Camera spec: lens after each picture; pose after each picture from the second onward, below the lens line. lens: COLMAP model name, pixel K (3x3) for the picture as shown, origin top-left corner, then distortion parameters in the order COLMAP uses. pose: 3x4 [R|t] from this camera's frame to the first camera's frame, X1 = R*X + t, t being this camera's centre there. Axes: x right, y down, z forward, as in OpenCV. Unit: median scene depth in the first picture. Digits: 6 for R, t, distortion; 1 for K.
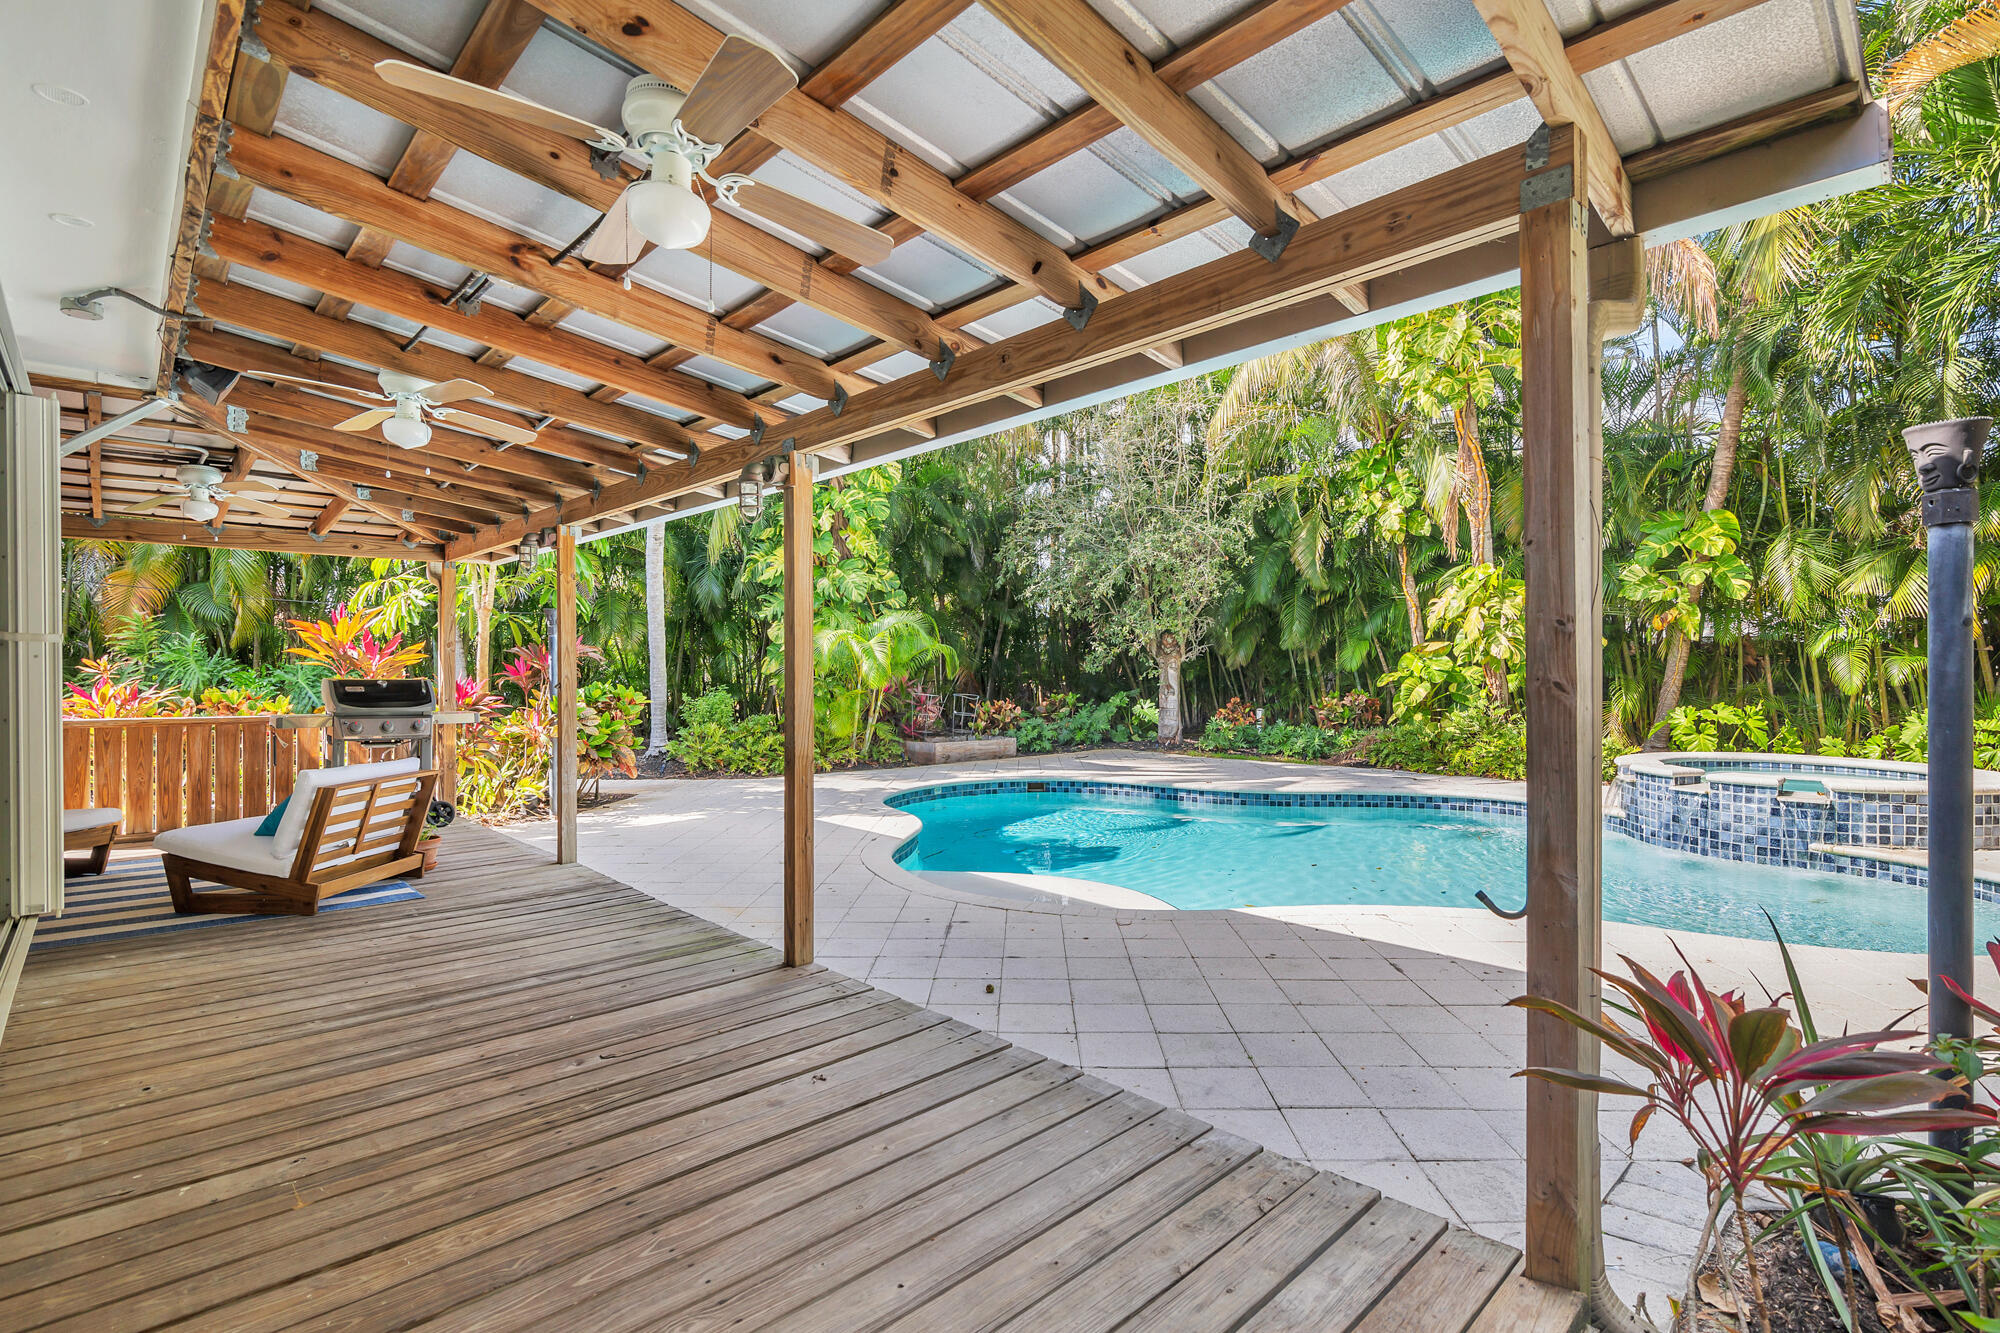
lens RADIAL K [[928.9, 0, 996.6], [0, 928.9, 663.6], [0, 0, 1]] dist [0.002344, 0.000160]
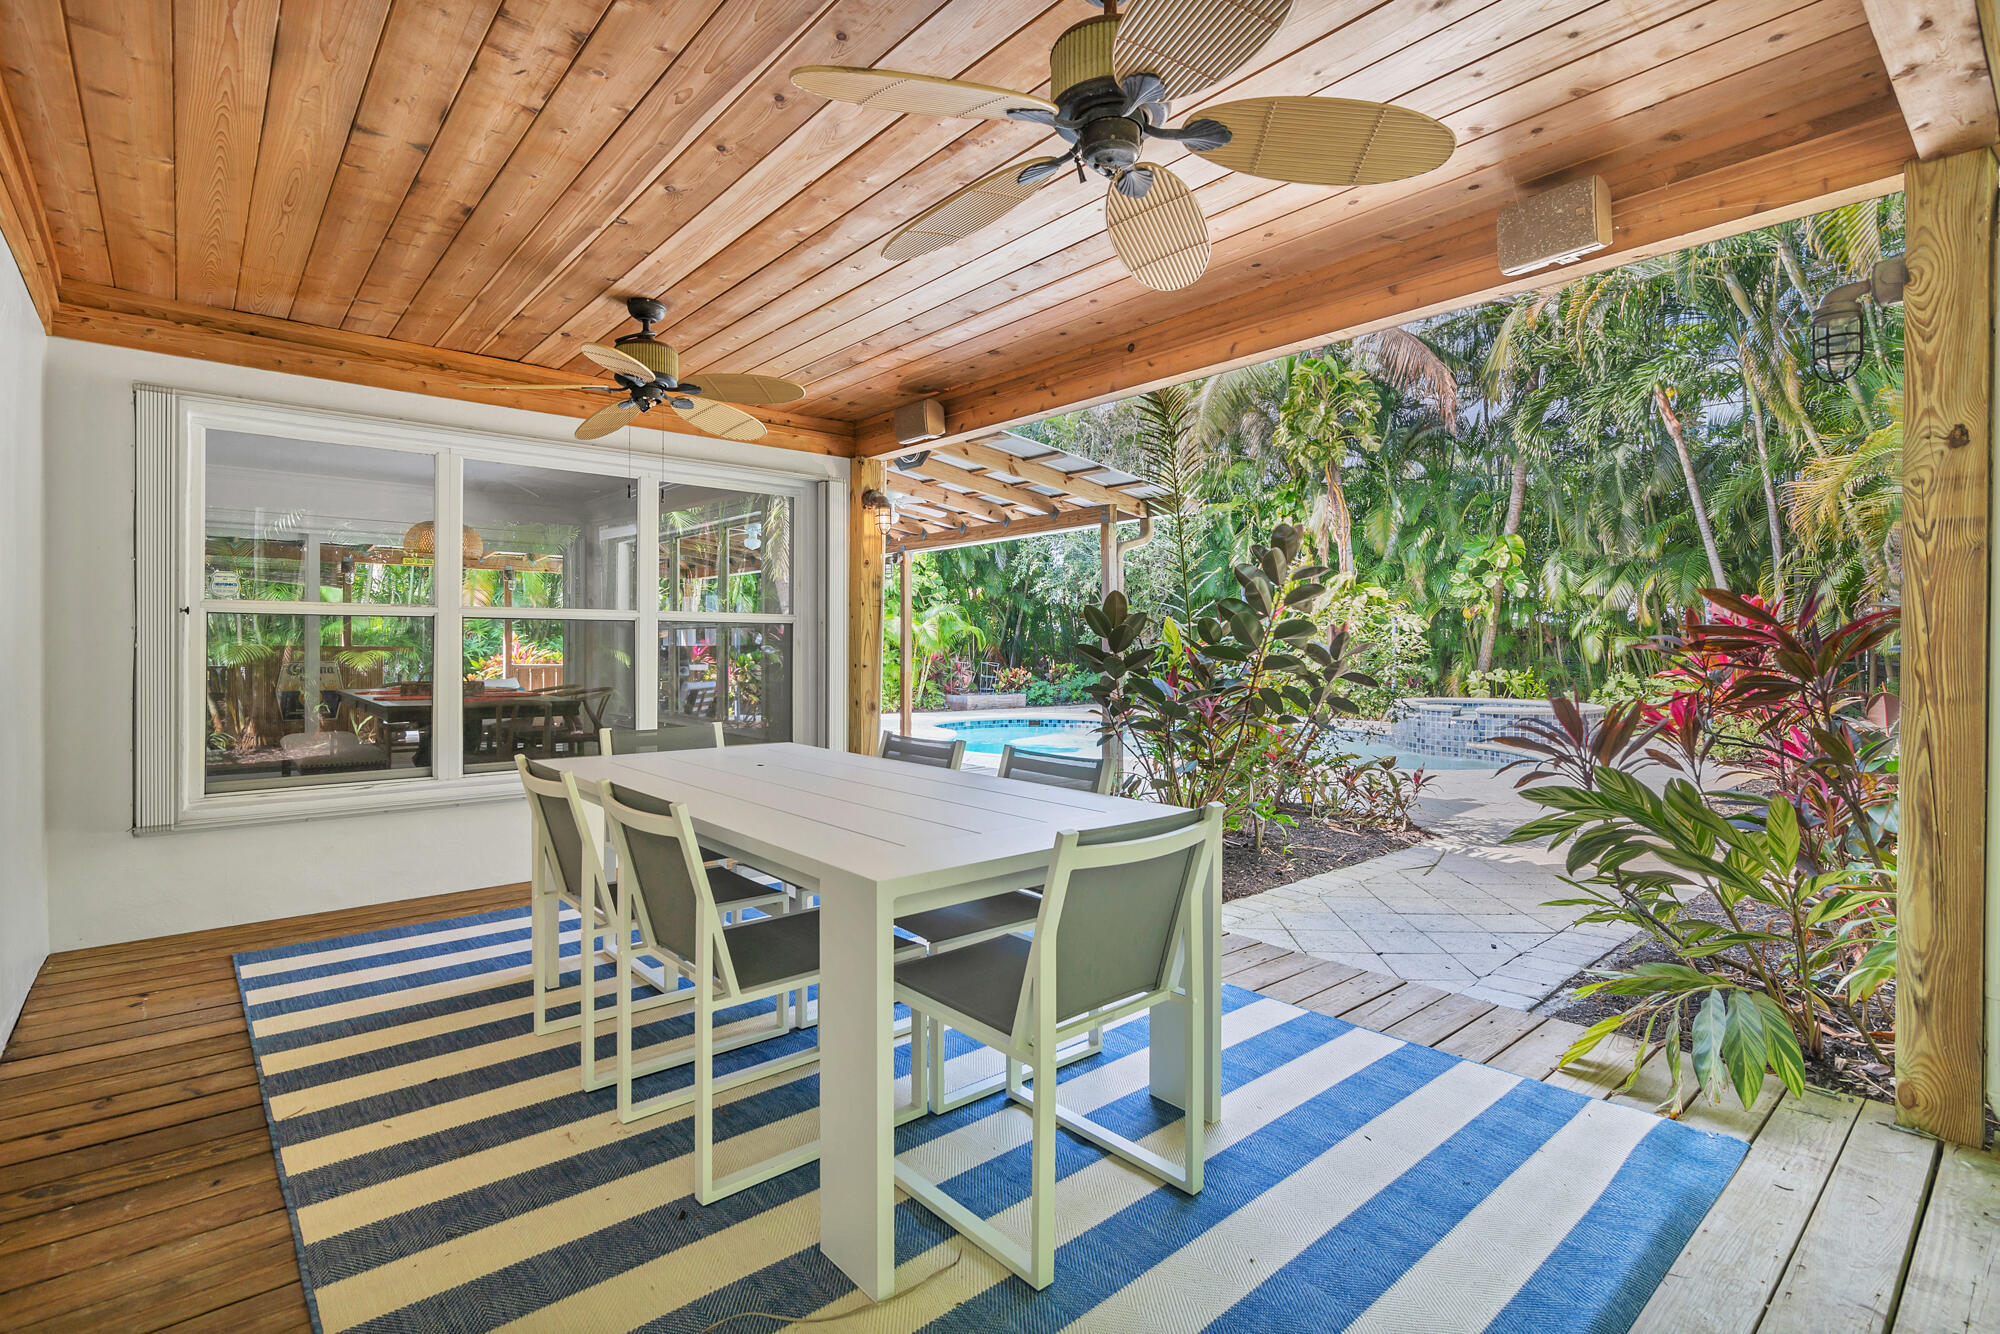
lens RADIAL K [[928.9, 0, 1004.1], [0, 928.9, 660.0], [0, 0, 1]] dist [0.002344, 0.000160]
pose [[0.999432, 0.004641, -0.033378, 0.037538], [-0.004073, 0.999846, 0.017074, 0.006277], [0.033453, -0.016928, 0.999297, -0.420114]]
